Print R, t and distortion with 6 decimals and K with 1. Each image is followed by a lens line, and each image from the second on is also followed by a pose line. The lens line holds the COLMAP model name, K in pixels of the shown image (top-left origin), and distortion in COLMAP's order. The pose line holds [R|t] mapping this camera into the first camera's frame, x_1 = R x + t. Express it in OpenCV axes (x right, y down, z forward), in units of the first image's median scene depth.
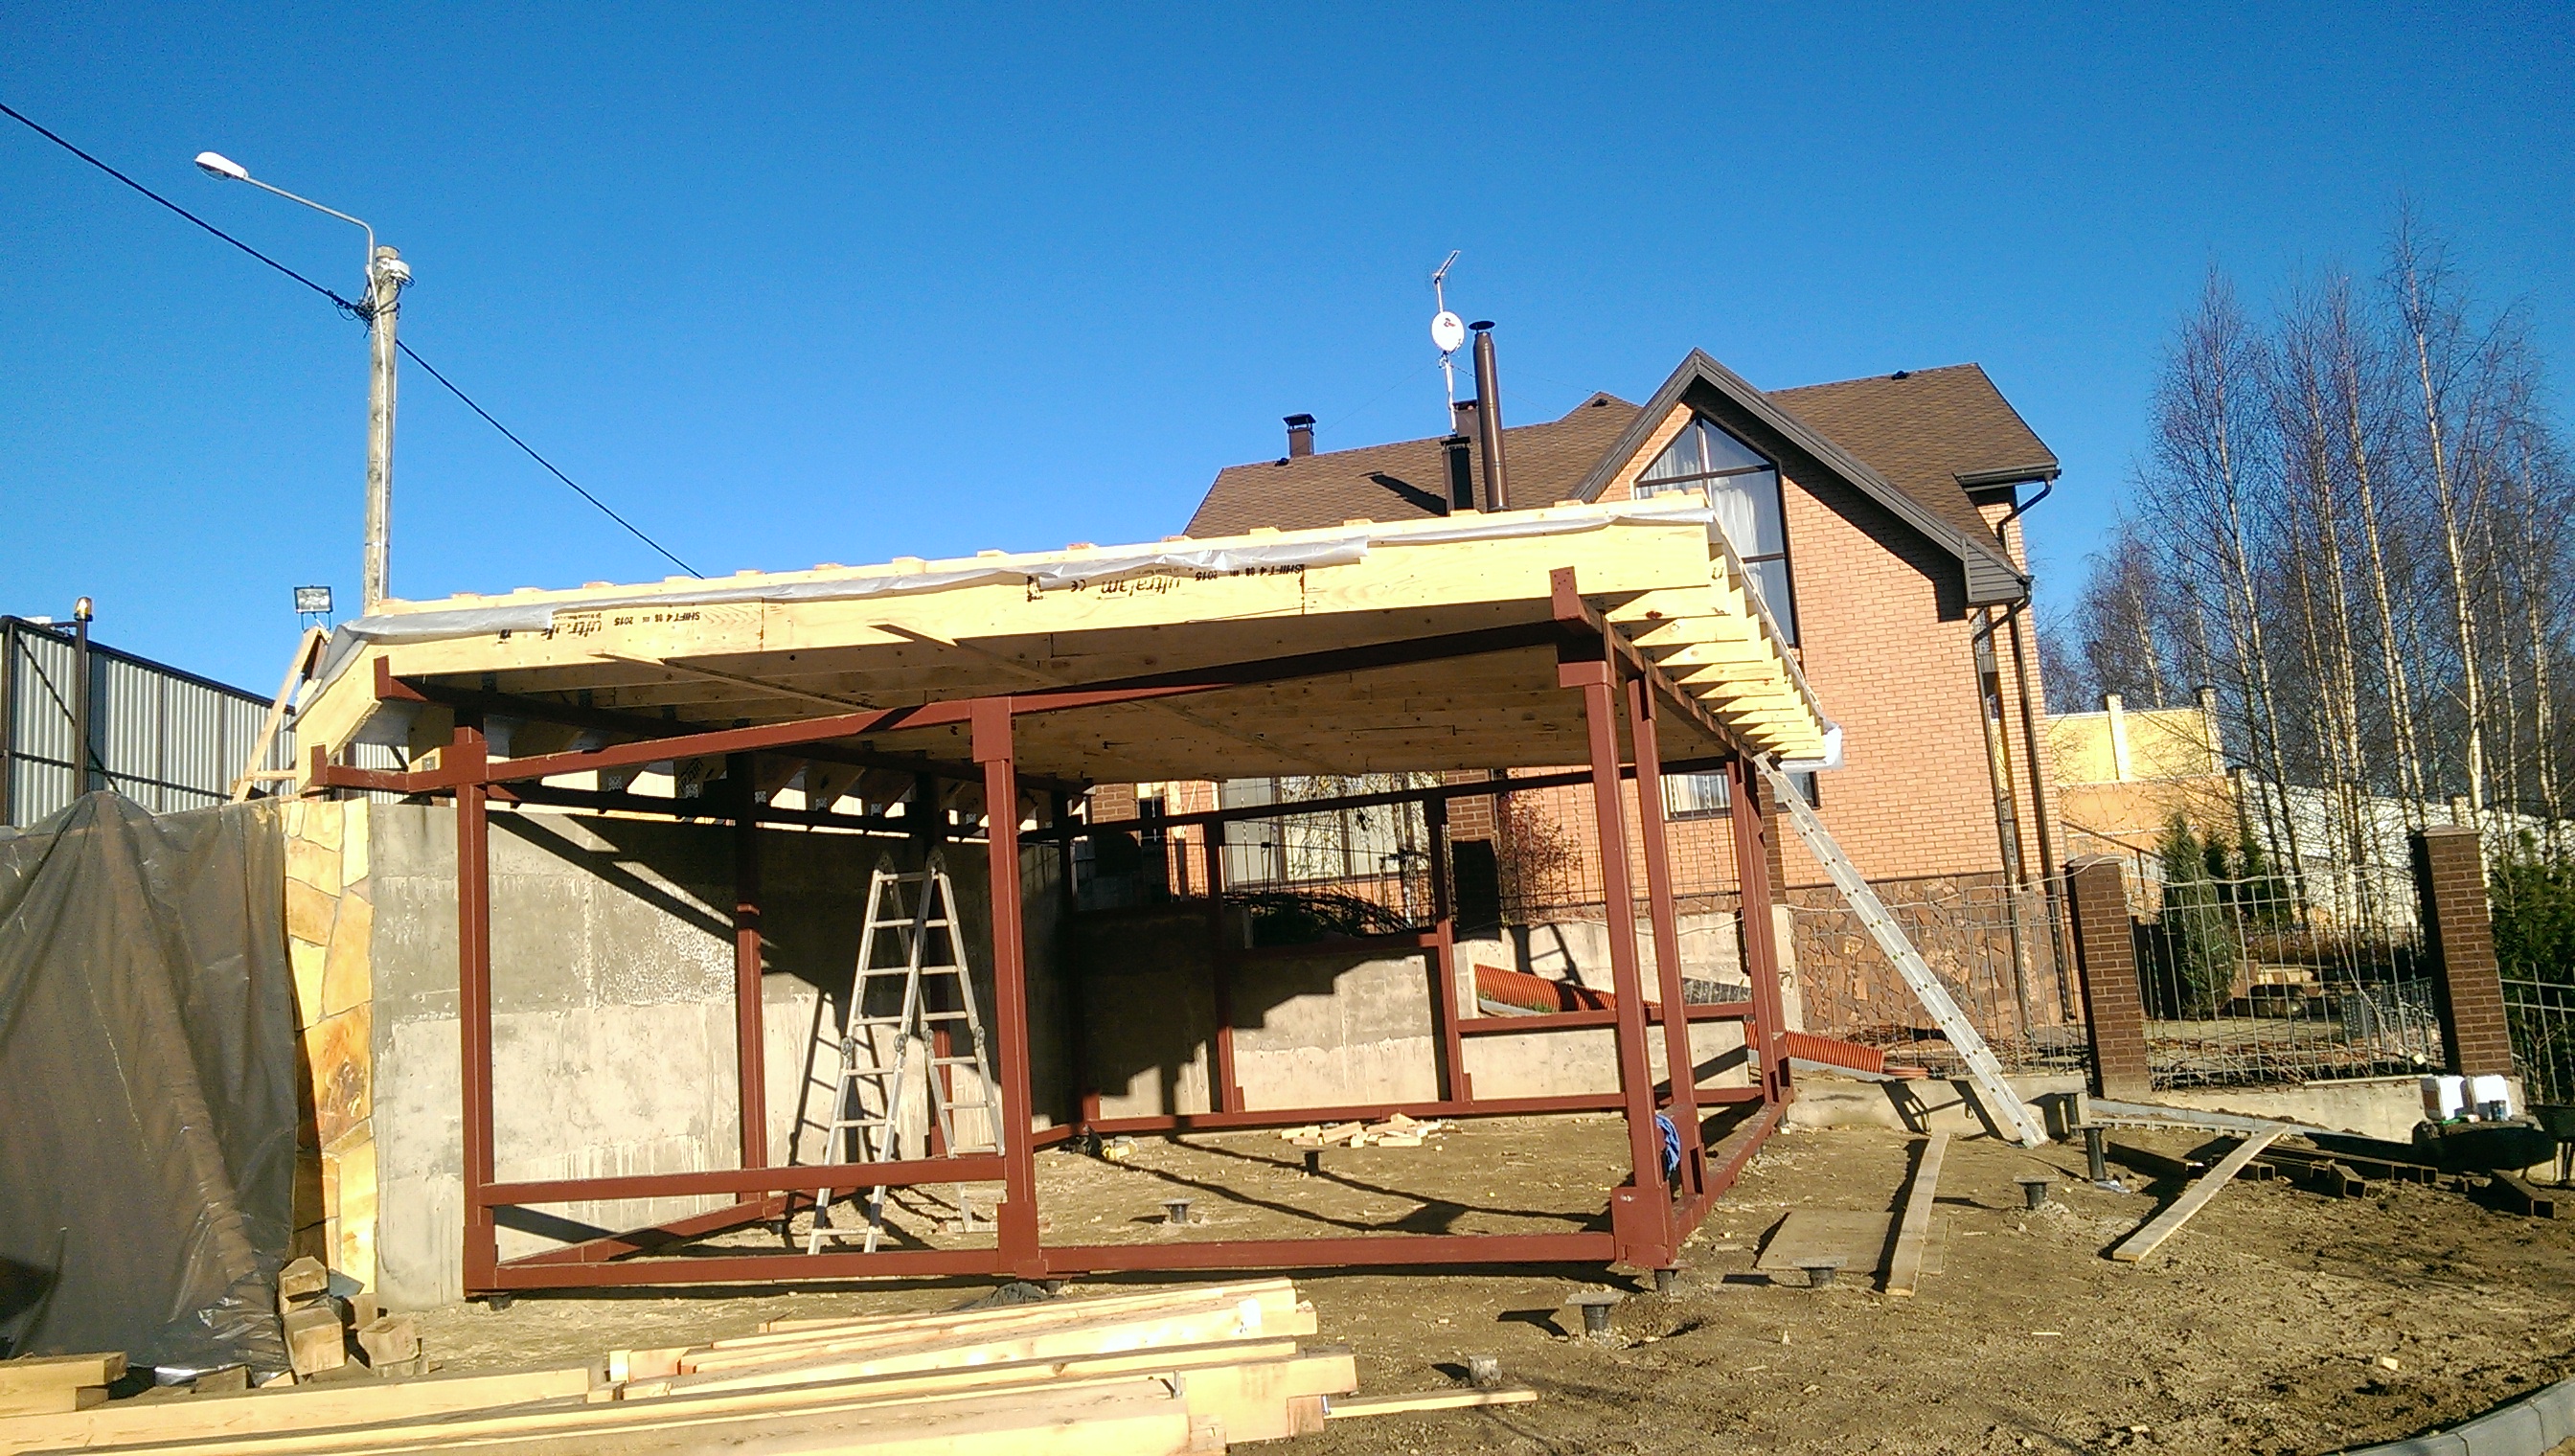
lens RADIAL K [[1792.4, 0, 1302.3], [0, 1792.4, 719.5], [0, 0, 1]] dist [0.109704, -0.160488]
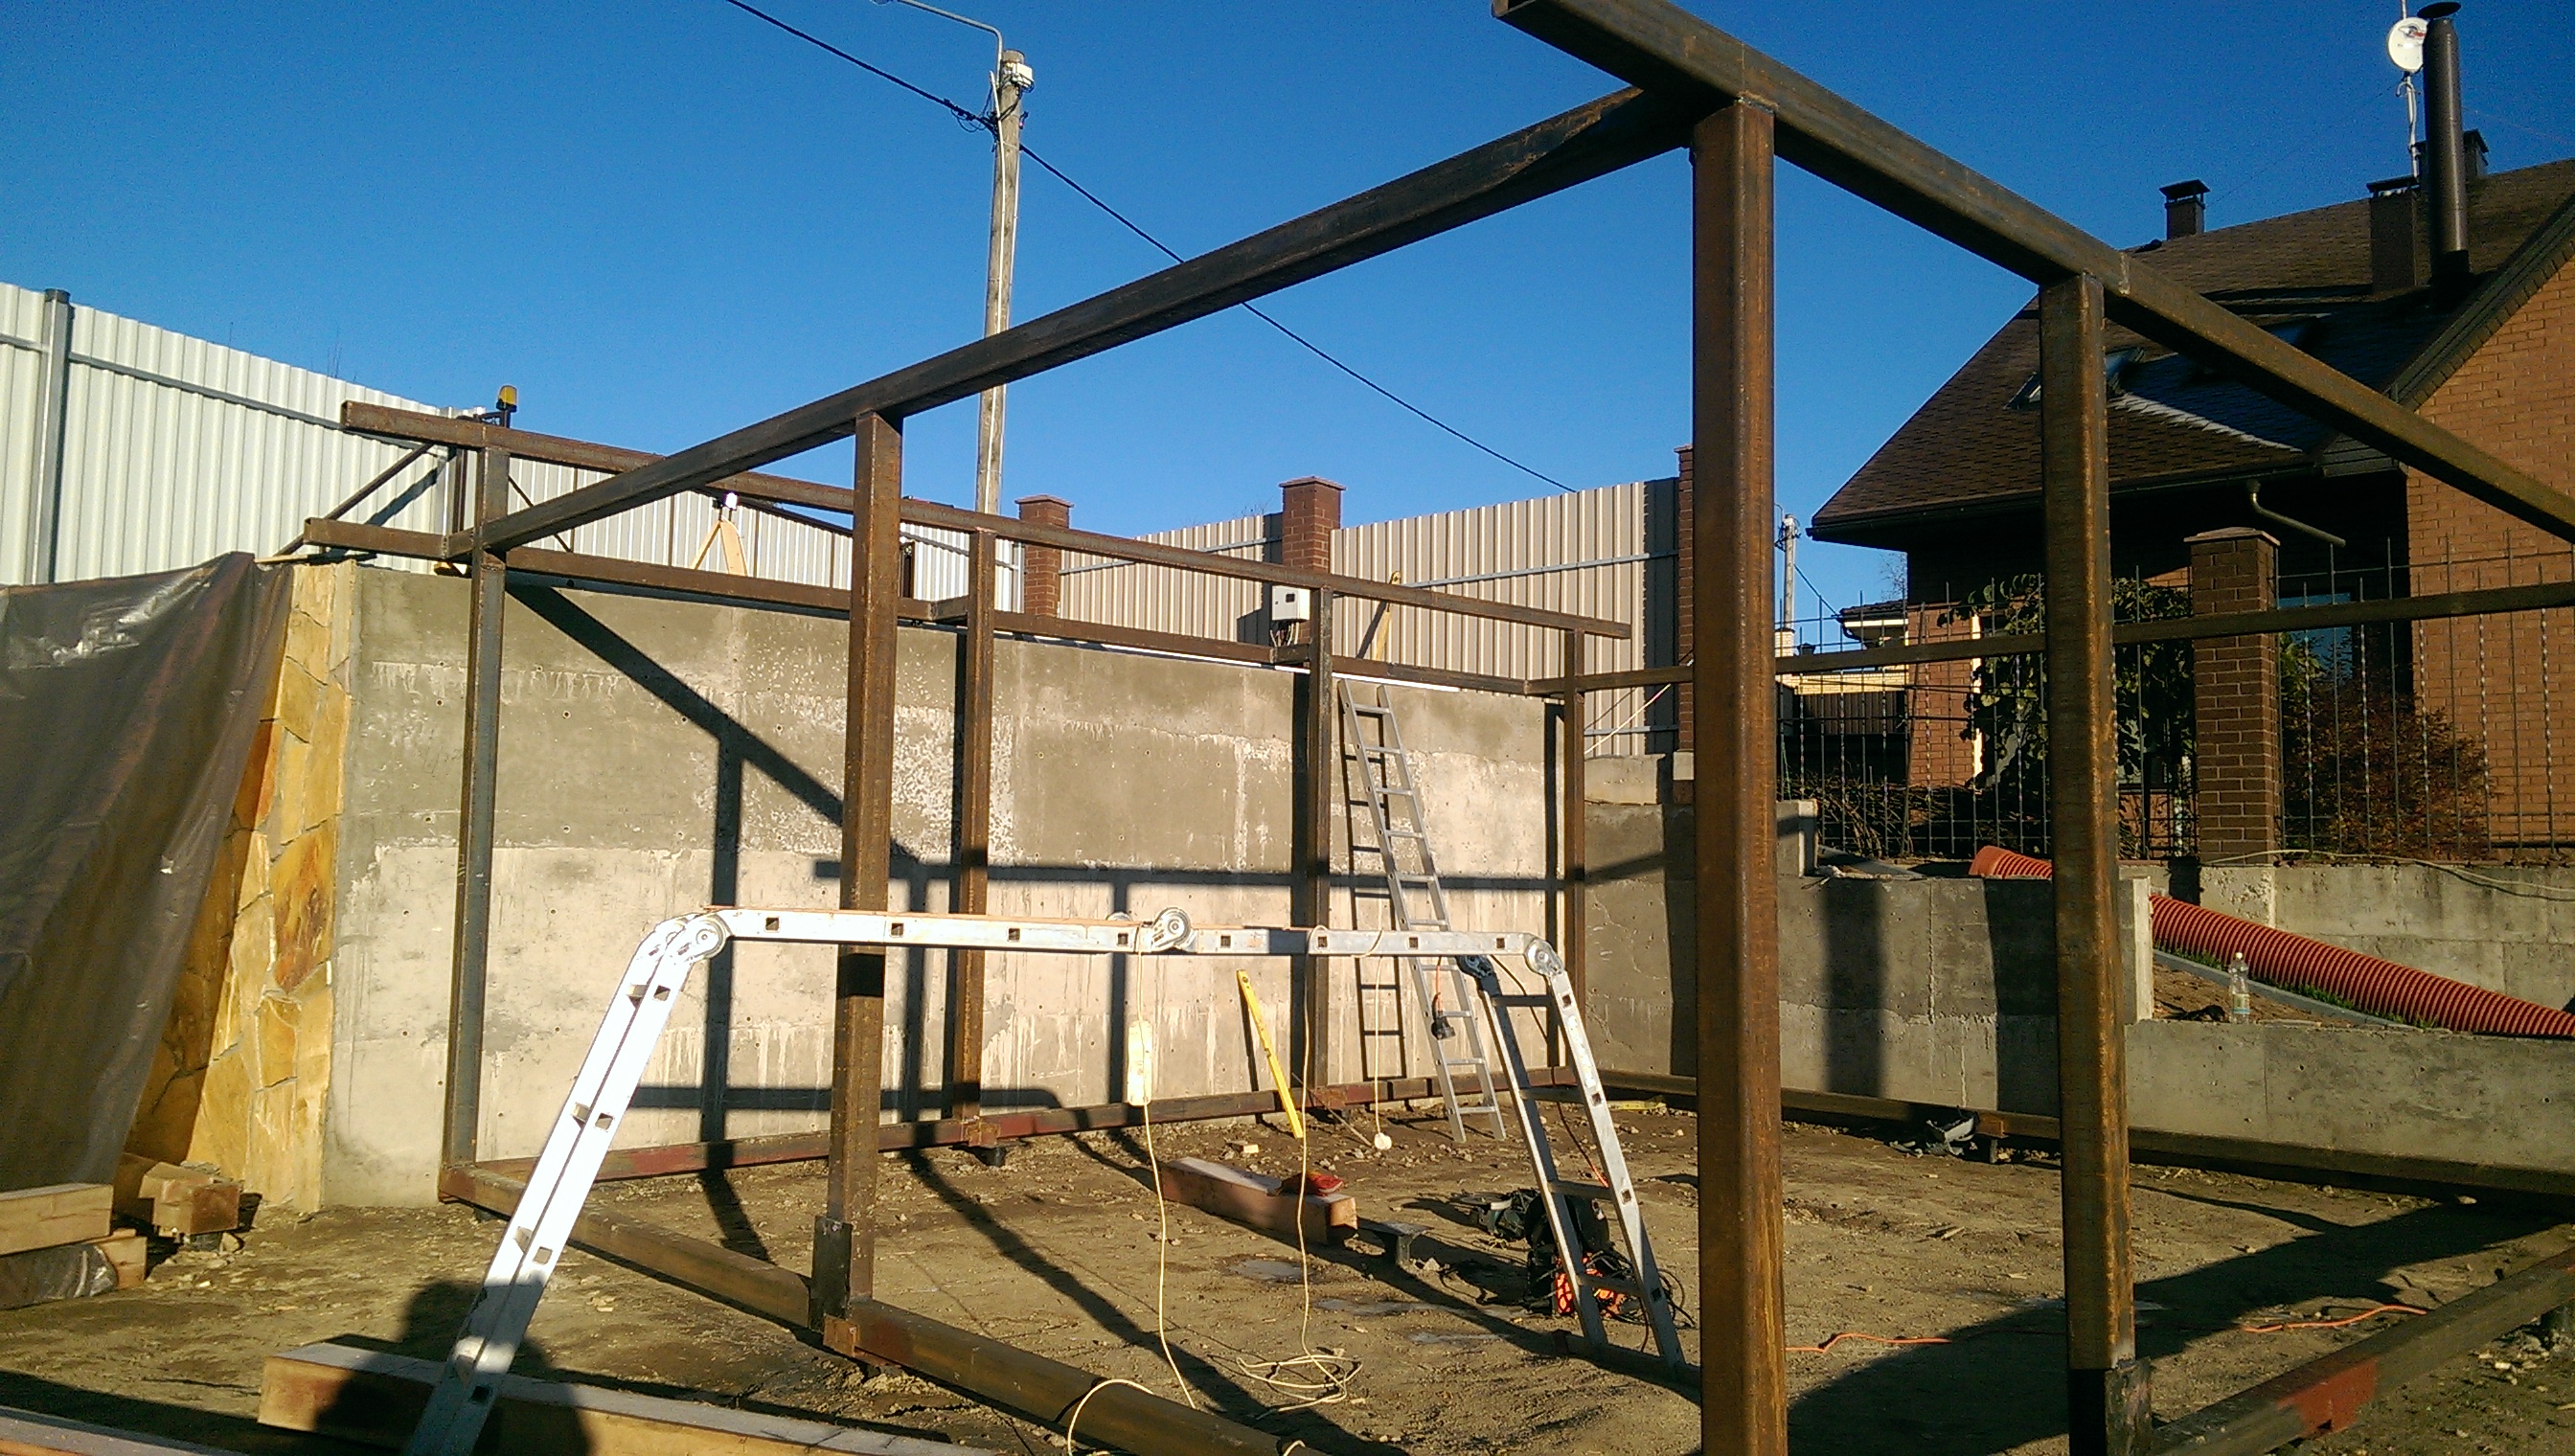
lens RADIAL K [[1823.2, 0, 1287.5], [0, 1823.2, 728.0], [0, 0, 1]] dist [0.004071, 0.000918]
pose [[0.871292, 0.046454, -0.488562, 0.143666], [-0.014324, 0.997493, 0.069301, 0.034178], [0.490556, -0.053383, 0.869773, 0.314614]]
